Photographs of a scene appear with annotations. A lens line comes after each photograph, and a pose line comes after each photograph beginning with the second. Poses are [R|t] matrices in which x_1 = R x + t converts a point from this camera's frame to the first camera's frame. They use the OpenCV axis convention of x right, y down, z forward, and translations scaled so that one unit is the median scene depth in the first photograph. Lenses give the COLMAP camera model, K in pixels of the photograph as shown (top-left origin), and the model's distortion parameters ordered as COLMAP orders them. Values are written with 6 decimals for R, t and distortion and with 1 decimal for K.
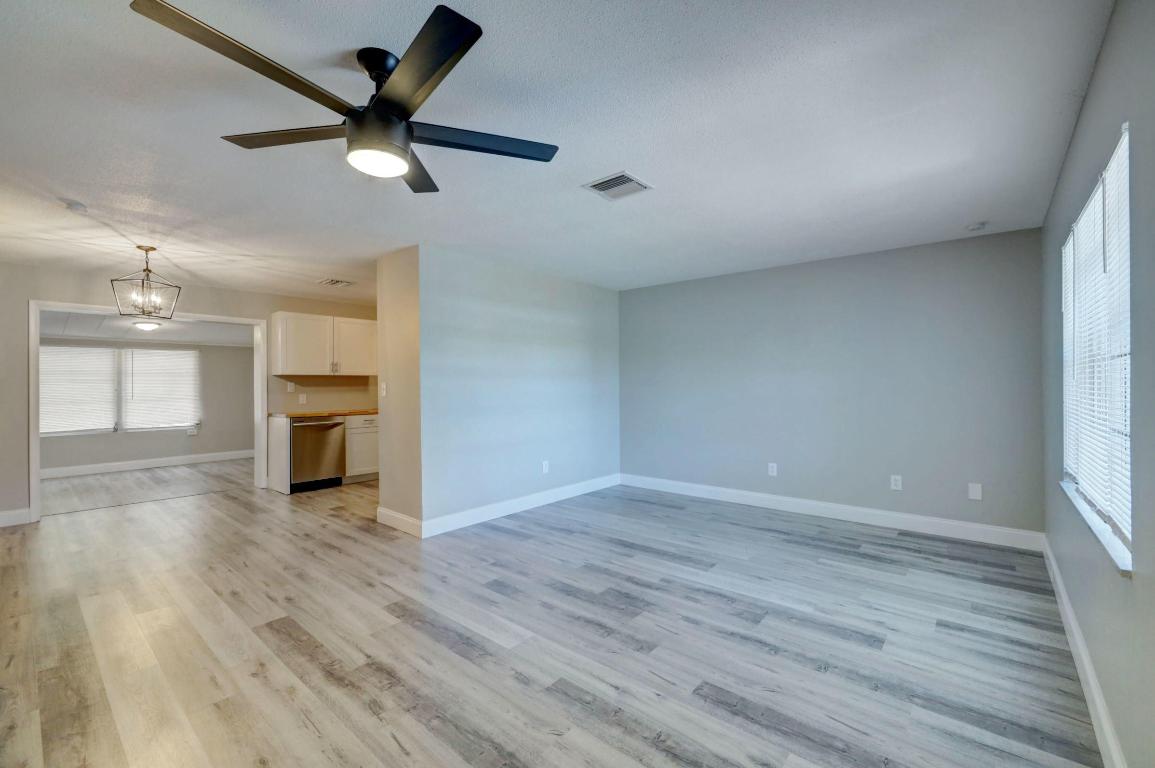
lens RADIAL K [[478.2, 0, 585.4], [0, 478.2, 387.3], [0, 0, 1]] dist [-0.003306, -0.000158]
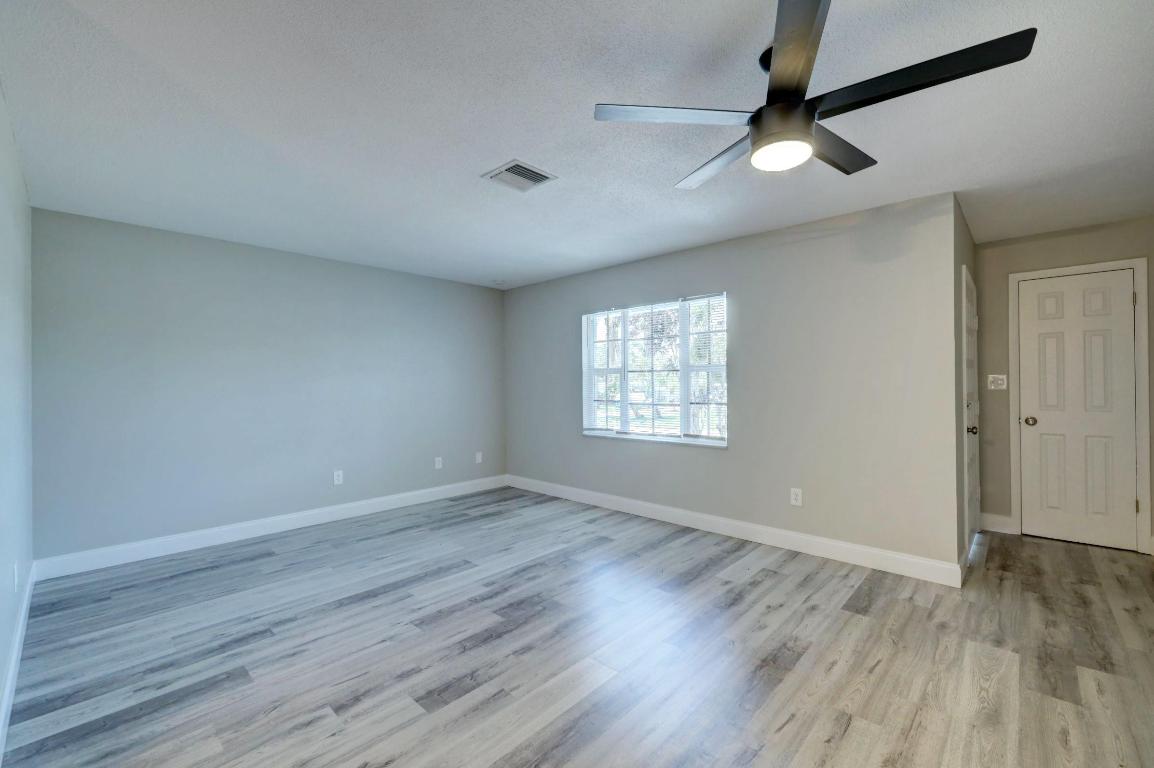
lens RADIAL K [[477.7, 0, 578.5], [0, 477.7, 383.0], [0, 0, 1]] dist [-0.003306, -0.000158]
pose [[0.054403, 0.006081, 0.998501, -0.727123], [0.015006, 0.999864, -0.006907, 0.002376], [-0.998406, 0.015359, 0.054304, 0.689983]]
